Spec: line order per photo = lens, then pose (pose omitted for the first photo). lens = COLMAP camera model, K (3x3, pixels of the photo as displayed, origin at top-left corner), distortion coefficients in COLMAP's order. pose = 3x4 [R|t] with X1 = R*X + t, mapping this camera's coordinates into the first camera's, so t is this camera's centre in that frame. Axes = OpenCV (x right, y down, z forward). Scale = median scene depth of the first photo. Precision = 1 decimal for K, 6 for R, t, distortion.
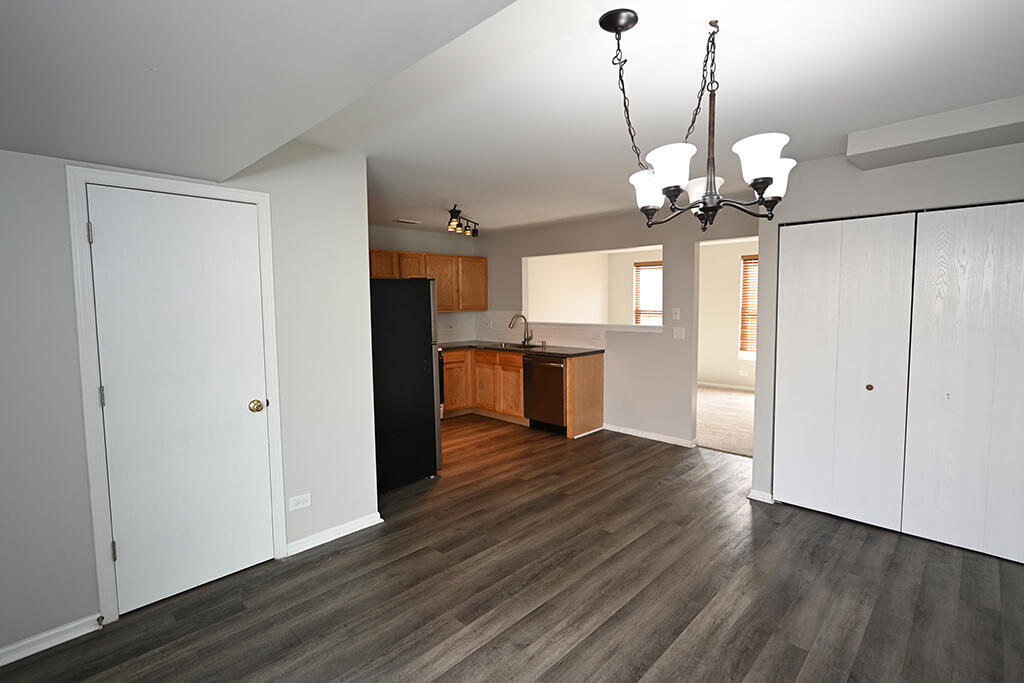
lens RADIAL K [[479.4, 0, 513.3], [0, 479.4, 340.7], [0, 0, 1]] dist [-0.000465, 0.000218]
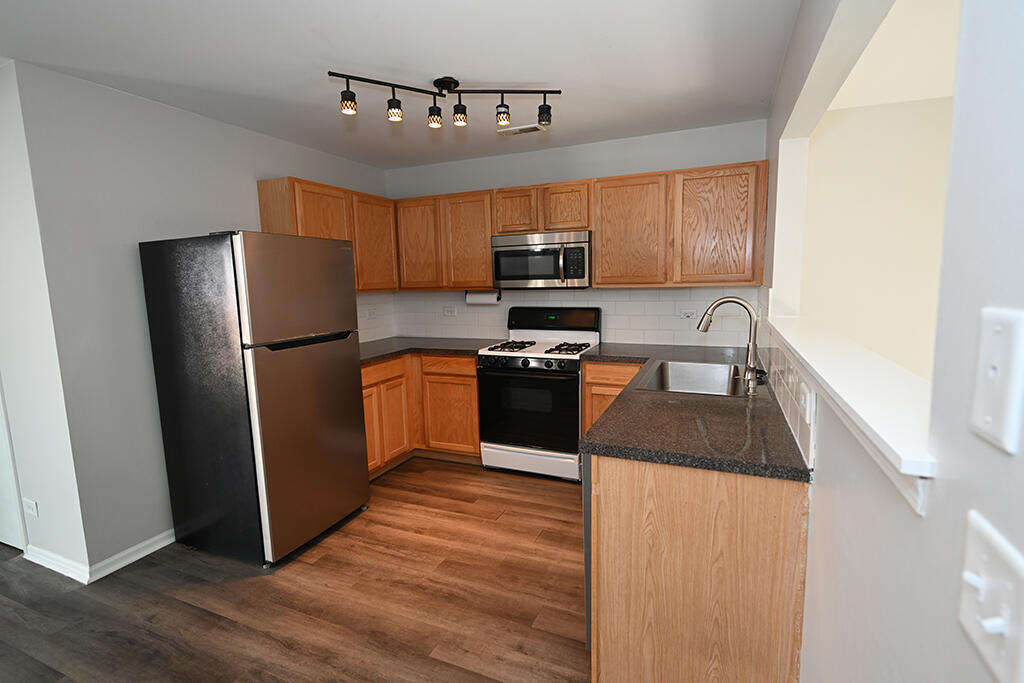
lens RADIAL K [[479.4, 0, 513.3], [0, 479.4, 340.7], [0, 0, 1]] dist [-0.000465, 0.000218]
pose [[0.365164, 0.124068, -0.922639, 0.428792], [-0.056294, 0.992209, 0.111143, -0.075165], [0.929240, 0.011353, 0.369303, 0.980340]]
